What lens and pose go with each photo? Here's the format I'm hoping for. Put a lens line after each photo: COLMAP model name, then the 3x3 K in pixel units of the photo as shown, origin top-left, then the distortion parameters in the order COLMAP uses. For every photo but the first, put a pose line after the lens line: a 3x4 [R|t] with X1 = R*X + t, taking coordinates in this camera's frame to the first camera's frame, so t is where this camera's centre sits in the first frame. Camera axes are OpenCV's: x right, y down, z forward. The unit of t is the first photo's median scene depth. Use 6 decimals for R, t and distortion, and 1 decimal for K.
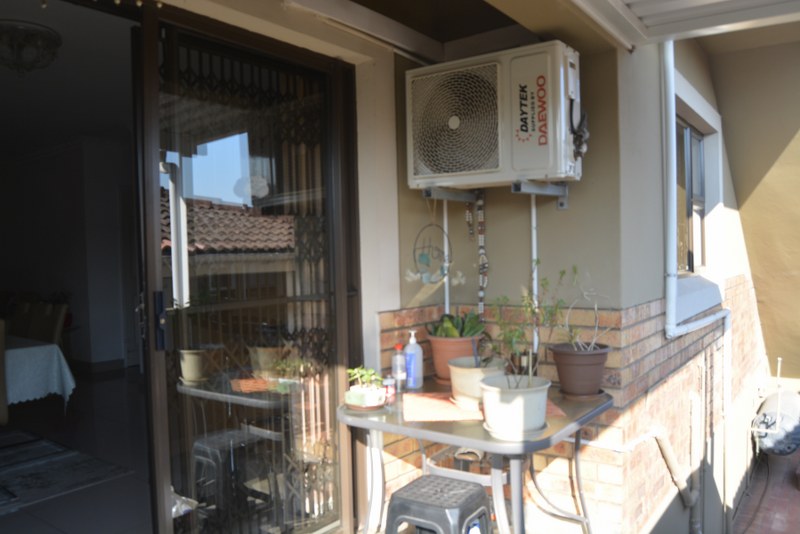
lens RADIAL K [[639.7, 0, 399.7], [0, 639.7, 277.5], [0, 0, 1]] dist [-0.081562, 0.016052]
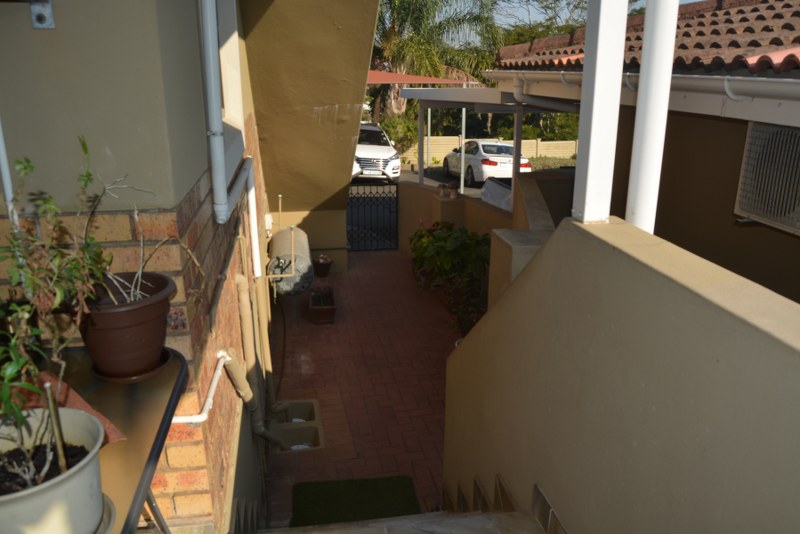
lens RADIAL K [[639.7, 0, 399.7], [0, 639.7, 277.5], [0, 0, 1]] dist [-0.081562, 0.016052]
pose [[0.701233, -0.201769, 0.683784, 0.033061], [0.010549, 0.961947, 0.273031, -0.021081], [-0.712854, -0.184246, 0.676678, 0.185807]]
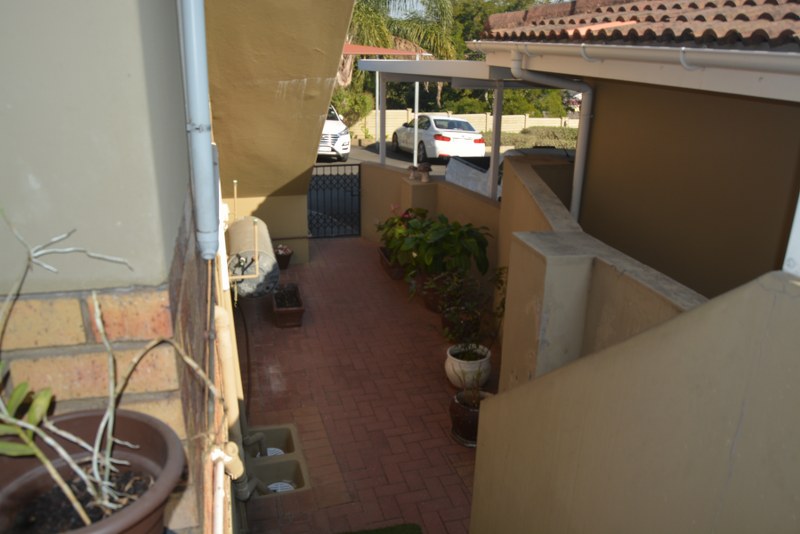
lens RADIAL K [[639.7, 0, 399.7], [0, 639.7, 277.5], [0, 0, 1]] dist [-0.081562, 0.016052]
pose [[0.631013, -0.241623, 0.737185, 0.081424], [-0.002743, 0.949558, 0.313579, -0.023988], [-0.775768, -0.199894, 0.598520, 0.308952]]
